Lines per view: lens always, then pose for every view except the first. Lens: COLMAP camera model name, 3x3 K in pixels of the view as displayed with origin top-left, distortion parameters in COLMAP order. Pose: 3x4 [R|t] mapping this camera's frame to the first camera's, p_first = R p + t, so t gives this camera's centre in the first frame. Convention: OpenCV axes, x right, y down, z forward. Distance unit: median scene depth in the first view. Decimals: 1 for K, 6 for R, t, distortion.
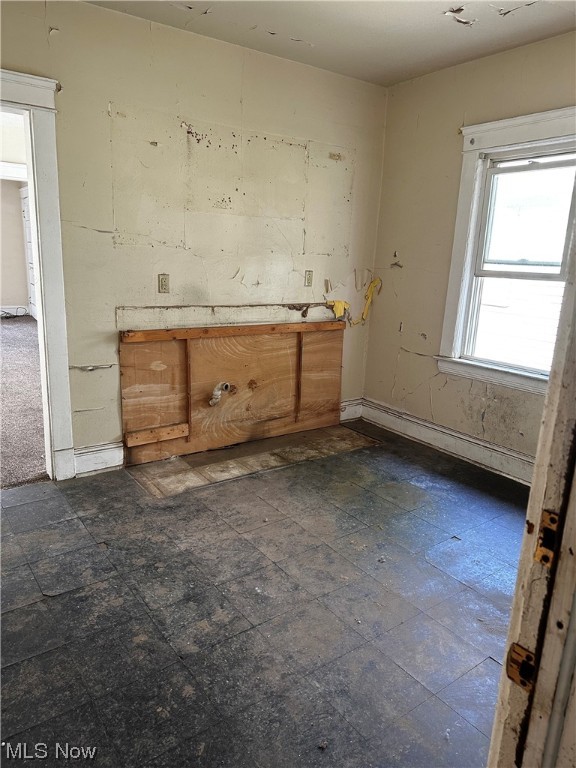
lens RADIAL K [[540.9, 0, 287.9], [0, 540.9, 382.9], [0, 0, 1]] dist [0.075367, -0.068725]
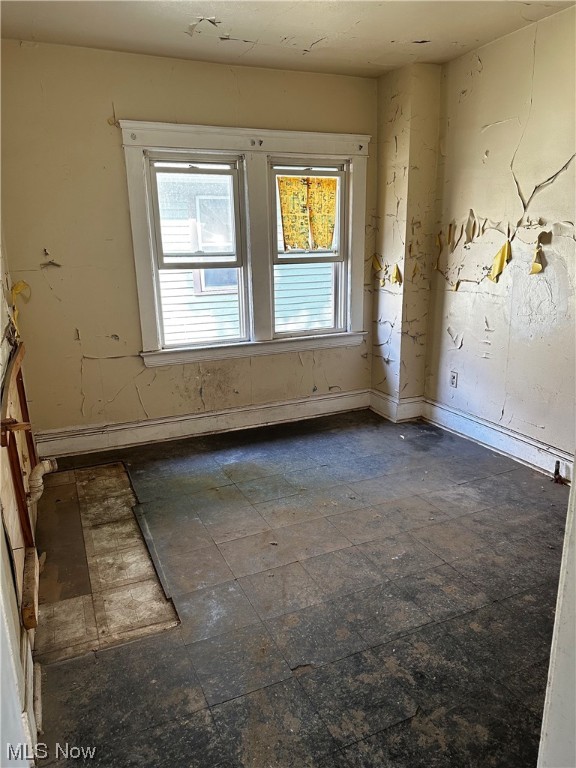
lens RADIAL K [[540.9, 0, 289.2], [0, 540.9, 384.3], [0, 0, 1]] dist [0.075367, -0.068725]
pose [[0.193964, -0.282754, 0.939377, -0.675876], [0.254535, 0.939274, 0.230166, -0.170289], [-0.947412, 0.194461, 0.254156, 0.556944]]
